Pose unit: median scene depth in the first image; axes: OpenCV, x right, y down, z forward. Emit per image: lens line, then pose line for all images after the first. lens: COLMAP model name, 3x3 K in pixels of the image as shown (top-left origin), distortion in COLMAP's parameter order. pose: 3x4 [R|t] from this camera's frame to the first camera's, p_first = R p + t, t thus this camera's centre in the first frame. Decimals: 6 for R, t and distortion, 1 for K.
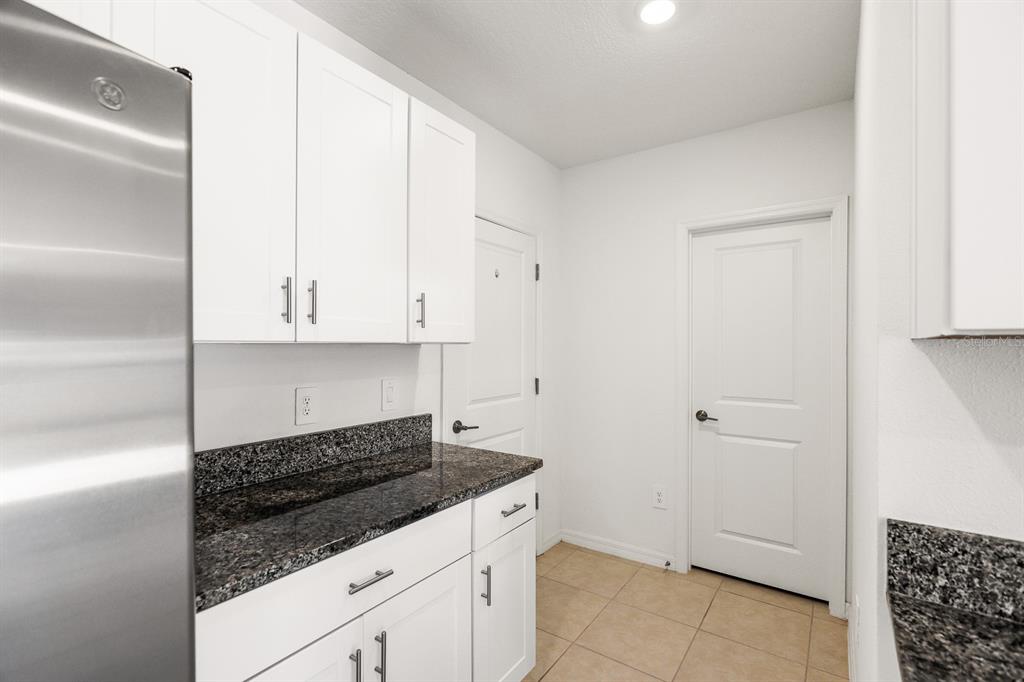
lens RADIAL K [[463.0, 0, 512.6], [0, 463.0, 343.5], [0, 0, 1]] dist [0.003698, 0.000310]
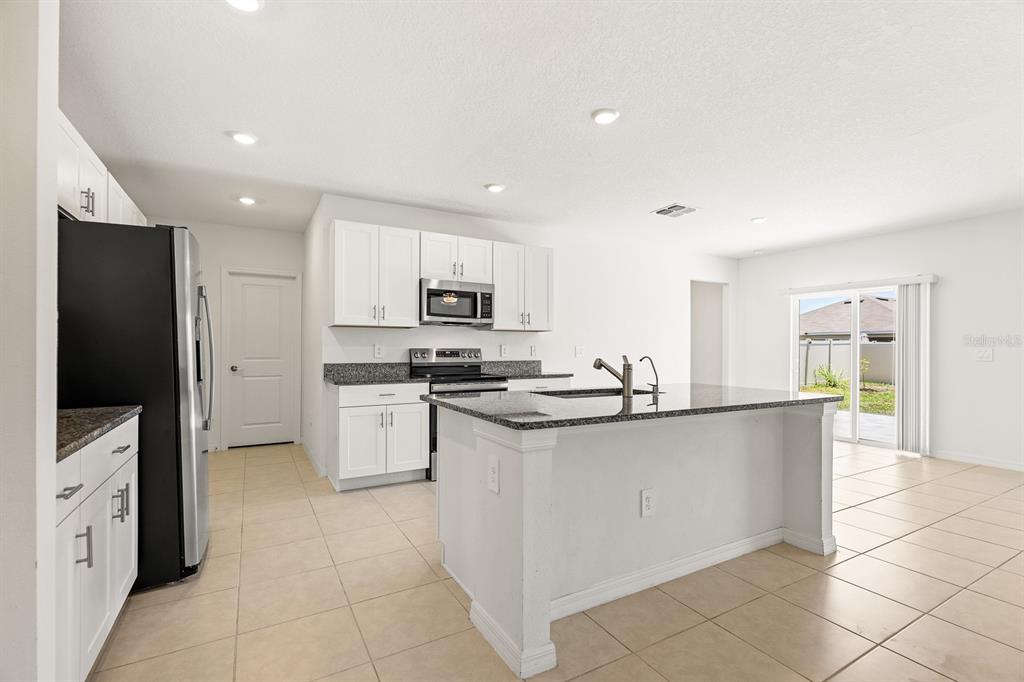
lens RADIAL K [[463.0, 0, 513.1], [0, 463.0, 343.7], [0, 0, 1]] dist [0.003698, 0.000310]
pose [[0.432456, -0.007142, 0.901627, -1.019120], [0.003938, 0.999974, 0.006032, 0.056225], [-0.901647, 0.000942, 0.432473, -1.085497]]
